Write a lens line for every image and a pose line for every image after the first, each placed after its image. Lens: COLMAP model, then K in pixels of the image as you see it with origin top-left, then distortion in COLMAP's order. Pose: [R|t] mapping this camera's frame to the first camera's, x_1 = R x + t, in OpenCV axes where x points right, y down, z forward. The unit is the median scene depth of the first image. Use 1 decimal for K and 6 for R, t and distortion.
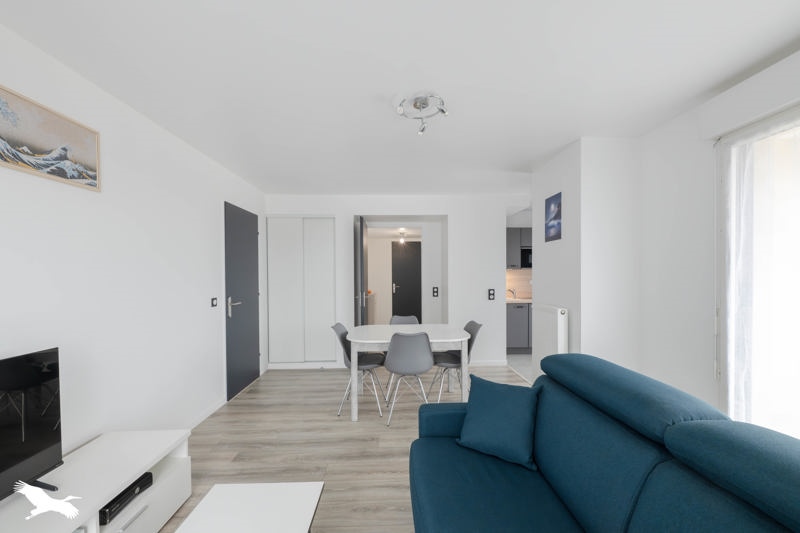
lens RADIAL K [[317.8, 0, 401.4], [0, 317.8, 279.4], [0, 0, 1]] dist [0.000185, 0.000032]
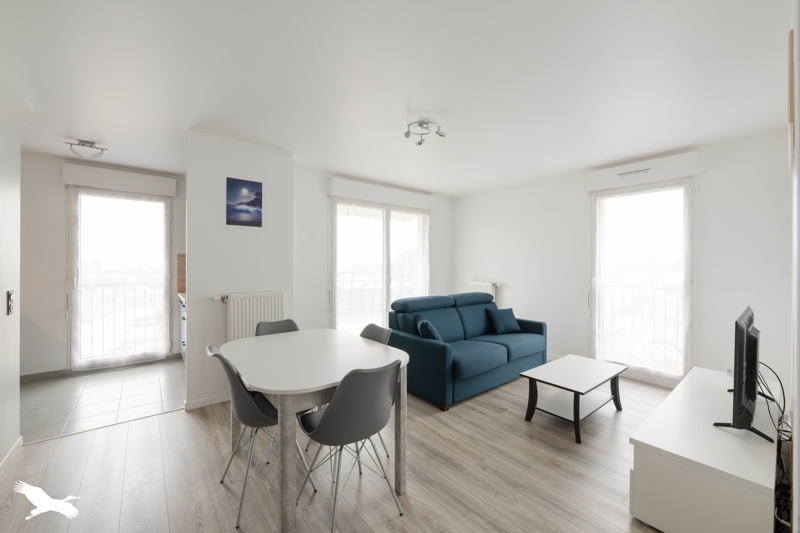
lens RADIAL K [[317.6, 0, 400.0], [0, 317.6, 266.5], [0, 0, 1]] dist [0.000074, 0.000006]
pose [[-0.600981, -0.002742, 0.799258, -0.641771], [0.012884, 0.999831, 0.013118, -0.004279], [-0.799159, 0.018181, -0.600844, 1.314019]]
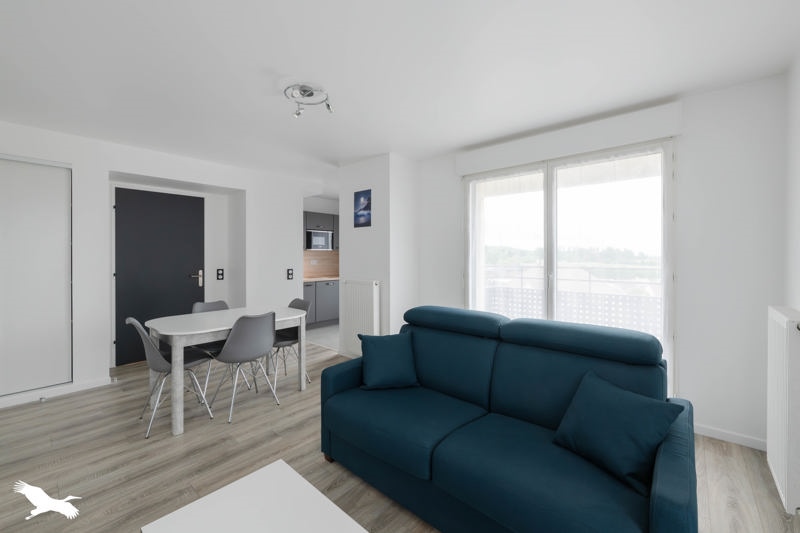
lens RADIAL K [[325.2, 0, 412.2], [0, 325.2, 259.0], [0, 0, 1]] dist [-0.001079, -0.000125]
pose [[0.672760, -0.000312, 0.739861, -0.357933], [0.009599, 0.999919, -0.008307, 0.016076], [-0.739798, 0.012691, 0.672709, 0.008491]]
